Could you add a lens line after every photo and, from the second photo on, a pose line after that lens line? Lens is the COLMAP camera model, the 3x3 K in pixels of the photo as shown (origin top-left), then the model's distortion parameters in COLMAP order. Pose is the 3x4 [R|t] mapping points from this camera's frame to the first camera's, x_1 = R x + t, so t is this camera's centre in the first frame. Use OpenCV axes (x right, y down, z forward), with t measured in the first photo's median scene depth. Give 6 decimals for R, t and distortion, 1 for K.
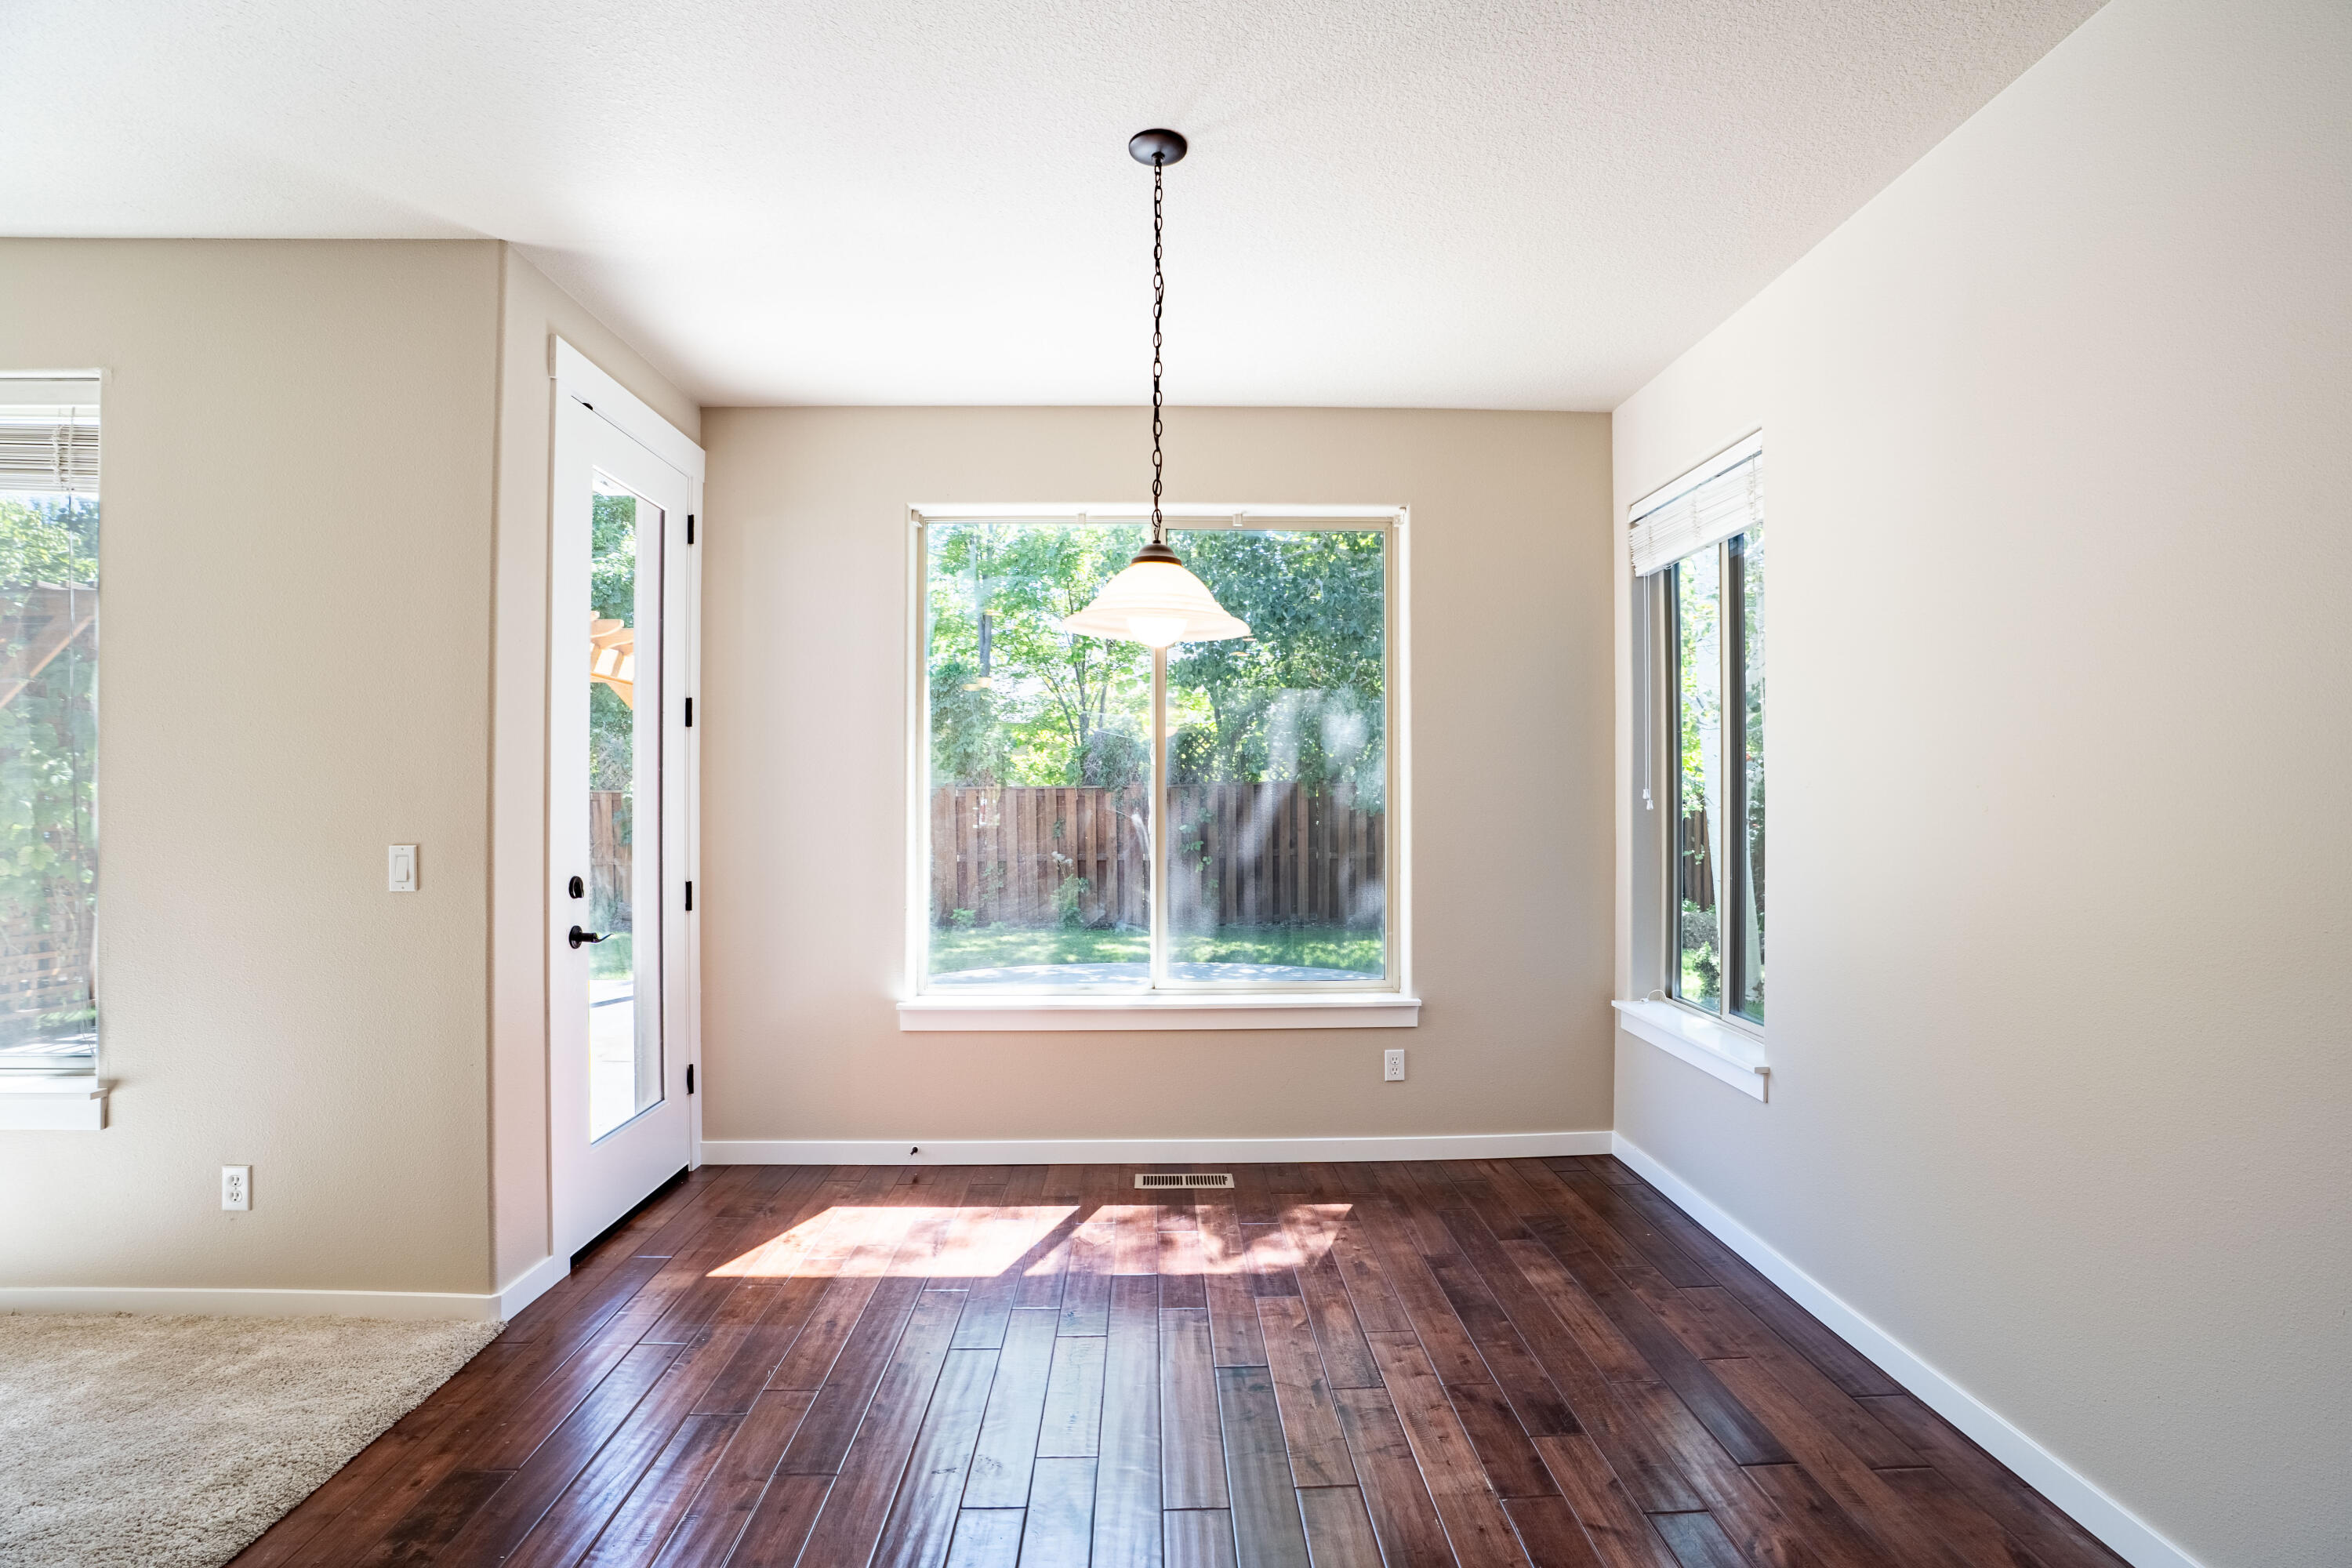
lens RADIAL K [[1076.1, 0, 1183.7], [0, 1076.1, 789.7], [0, 0, 1]] dist [-0.037104, 0.004001]
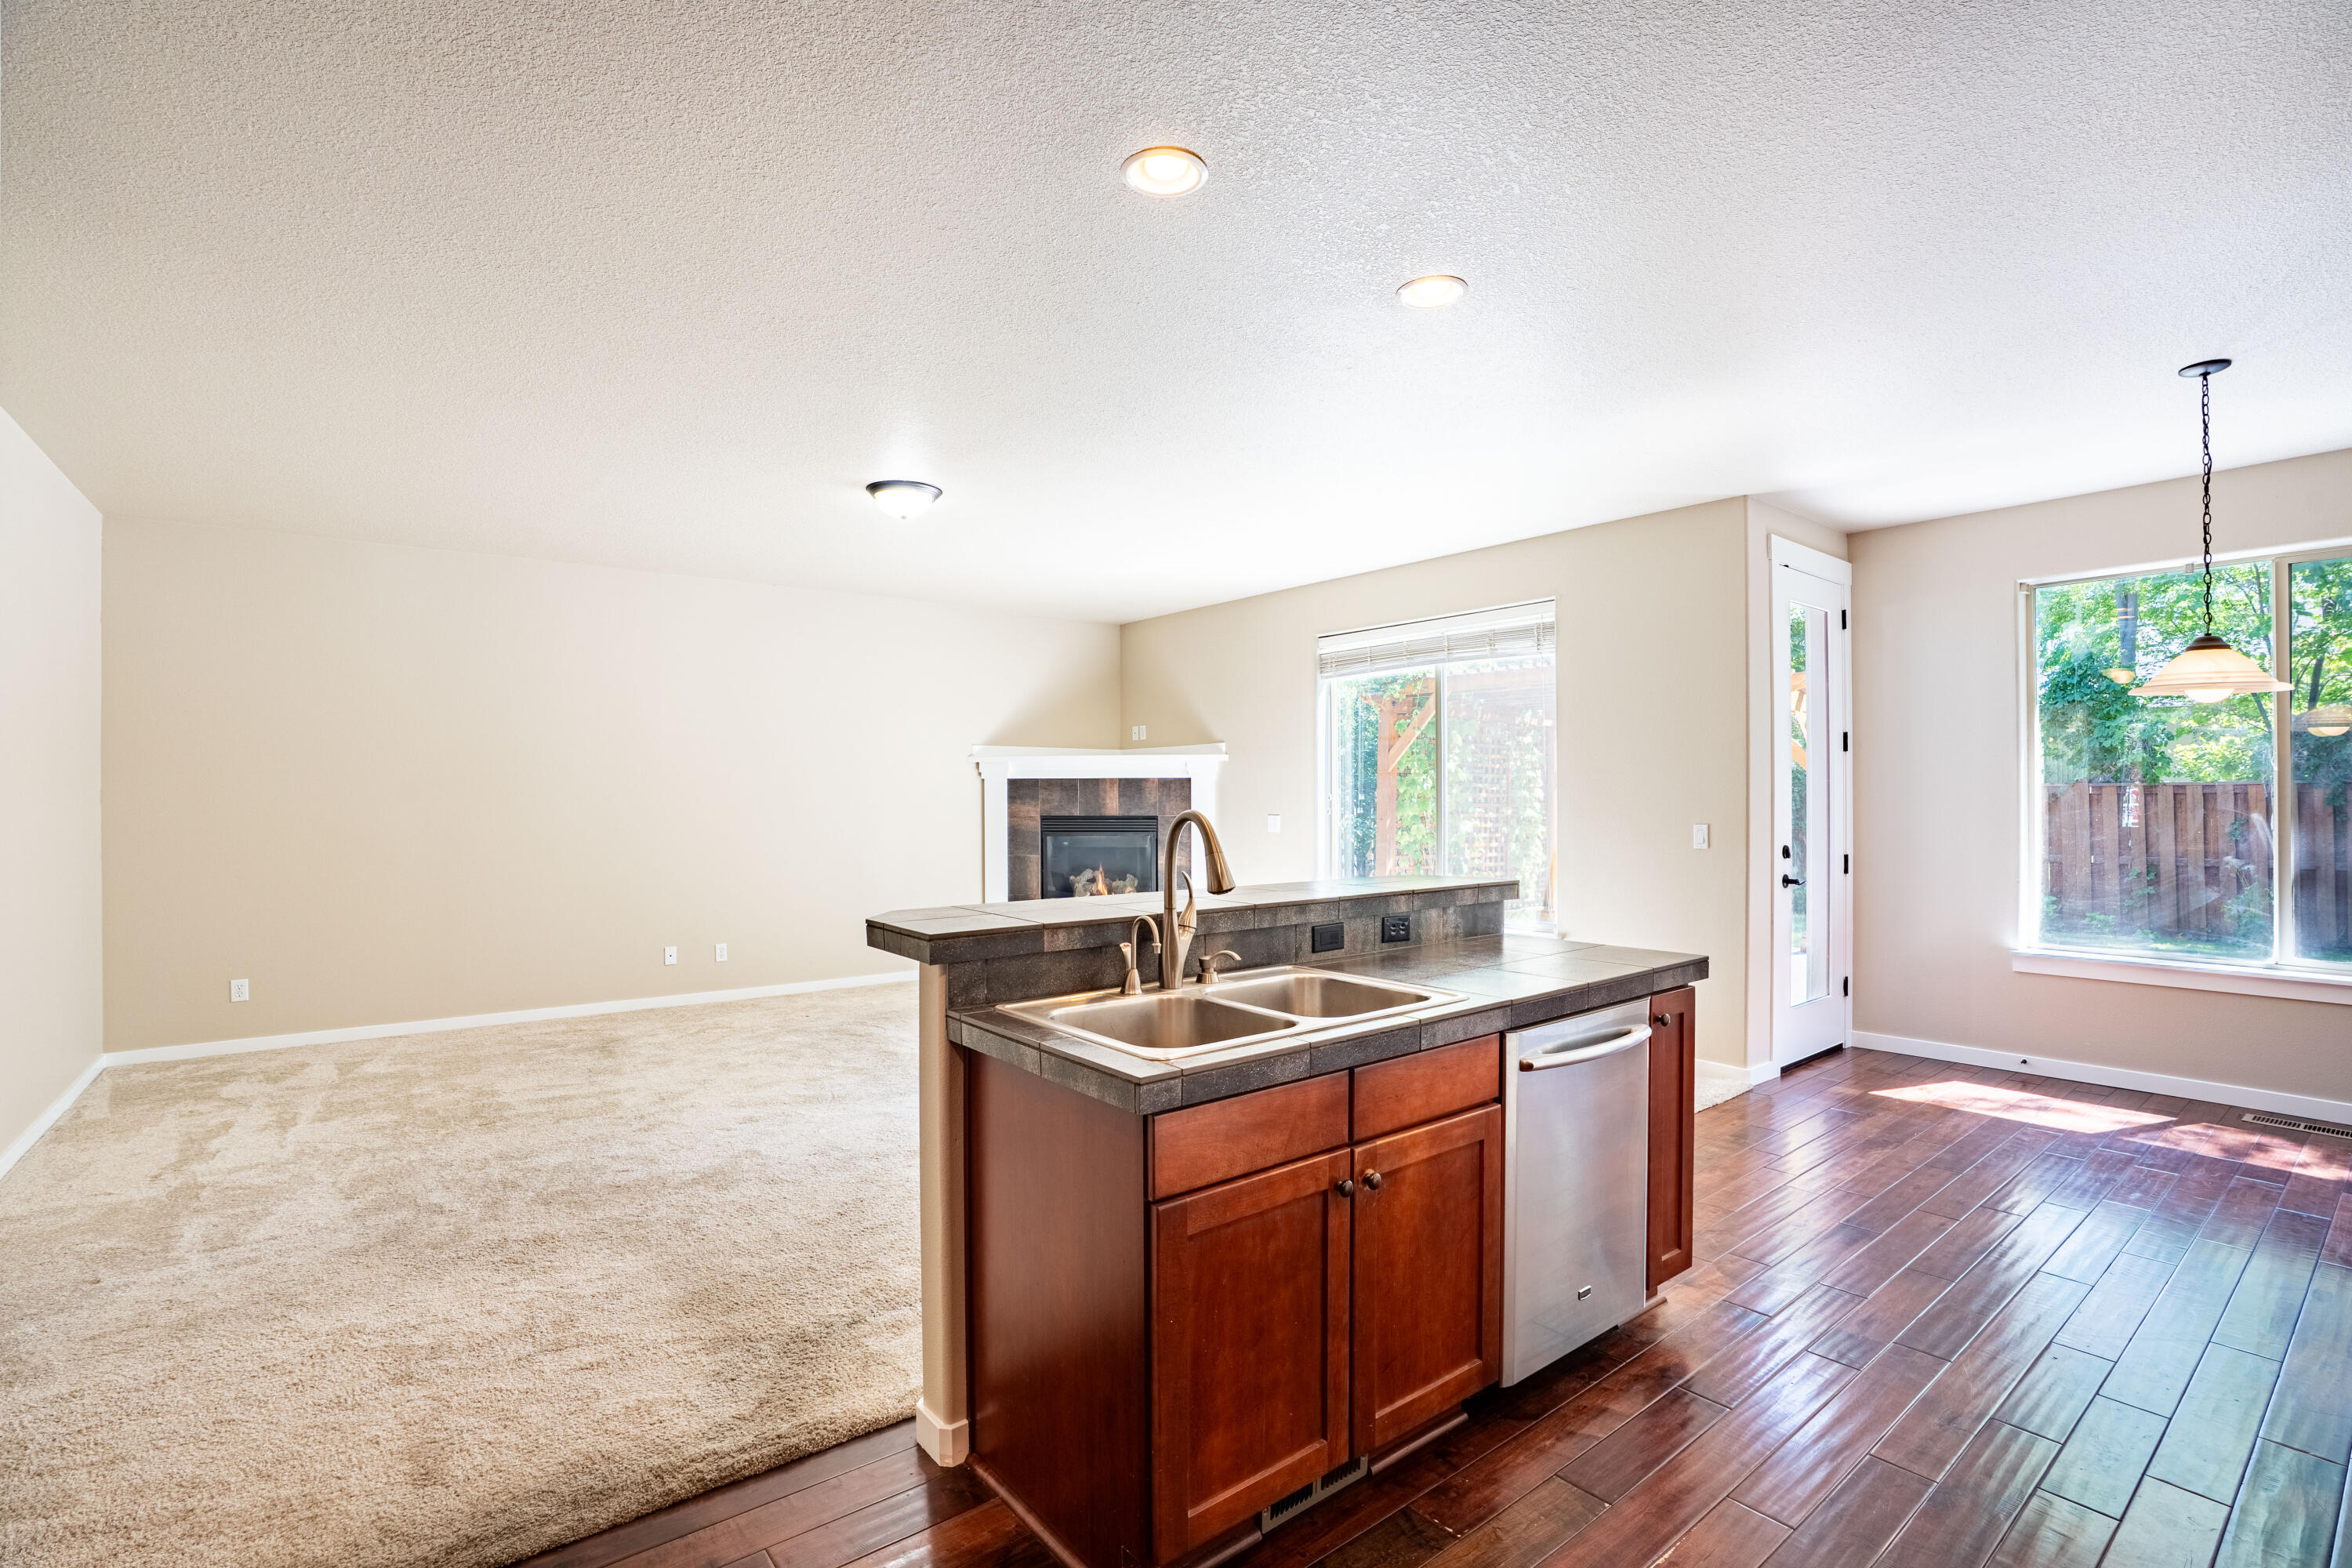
lens RADIAL K [[1076.1, 0, 1179.3], [0, 1076.1, 791.1], [0, 0, 1]] dist [-0.037104, 0.004001]
pose [[0.594567, -0.001008, -0.804045, 0.196373], [0.006730, 0.999970, 0.003723, -0.016991], [0.804018, -0.007625, 0.594557, -0.698379]]
